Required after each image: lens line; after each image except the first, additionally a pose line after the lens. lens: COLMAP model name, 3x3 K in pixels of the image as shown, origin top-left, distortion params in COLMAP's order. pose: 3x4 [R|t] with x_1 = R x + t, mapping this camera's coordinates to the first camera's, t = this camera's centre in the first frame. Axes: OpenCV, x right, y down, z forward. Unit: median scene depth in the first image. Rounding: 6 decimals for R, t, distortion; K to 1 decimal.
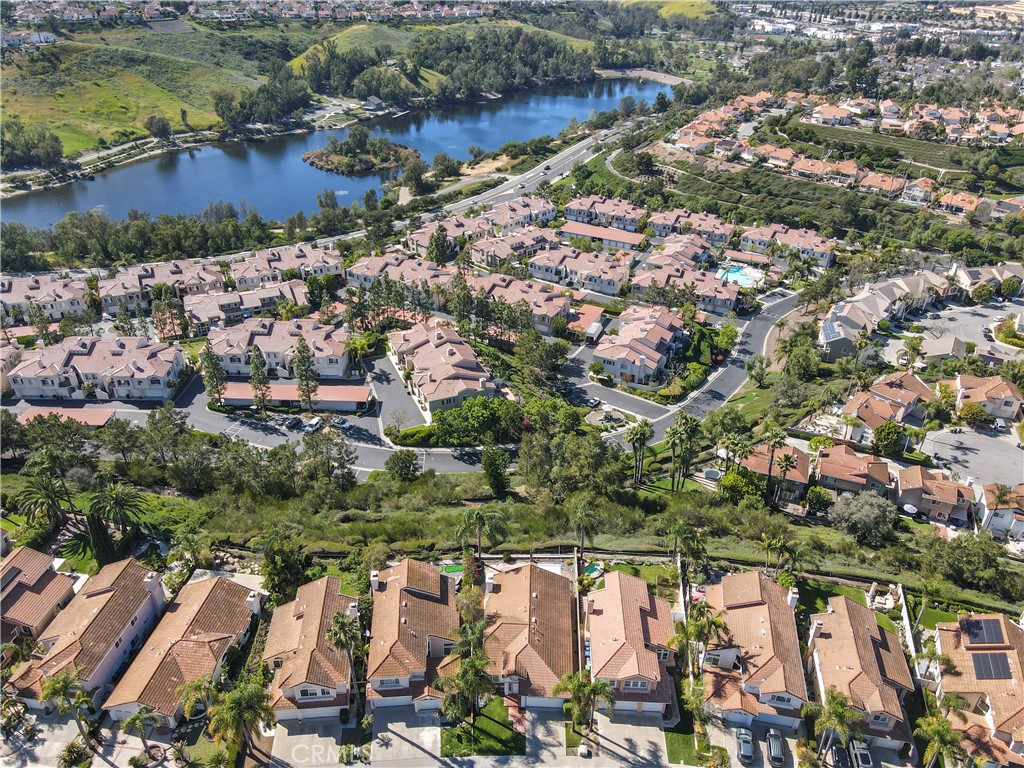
lens RADIAL K [[754.5, 0, 510.6], [0, 754.5, 390.0], [0, 0, 1]] dist [0.005277, 0.015131]
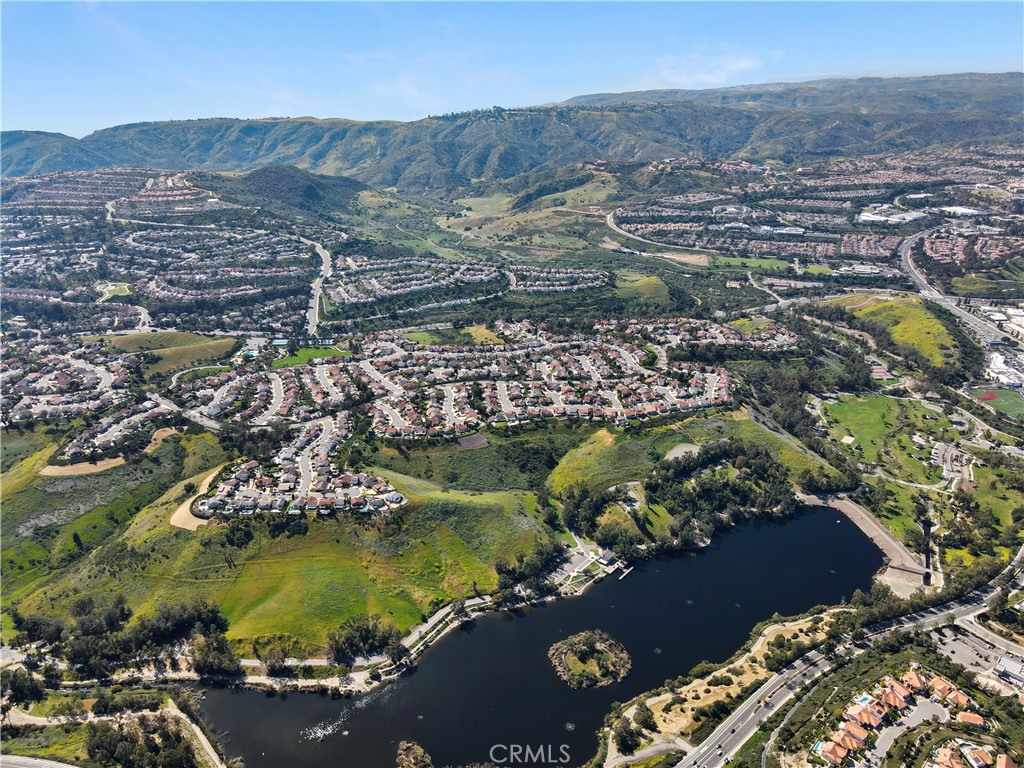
lens RADIAL K [[754.5, 0, 510.7], [0, 754.5, 387.0], [0, 0, 1]] dist [0.005277, 0.015131]
pose [[0.948367, 0.112082, -0.296711, 0.020128], [-0.148473, 0.983535, -0.103030, -0.567614], [0.280278, 0.141764, 0.949393, -0.390687]]
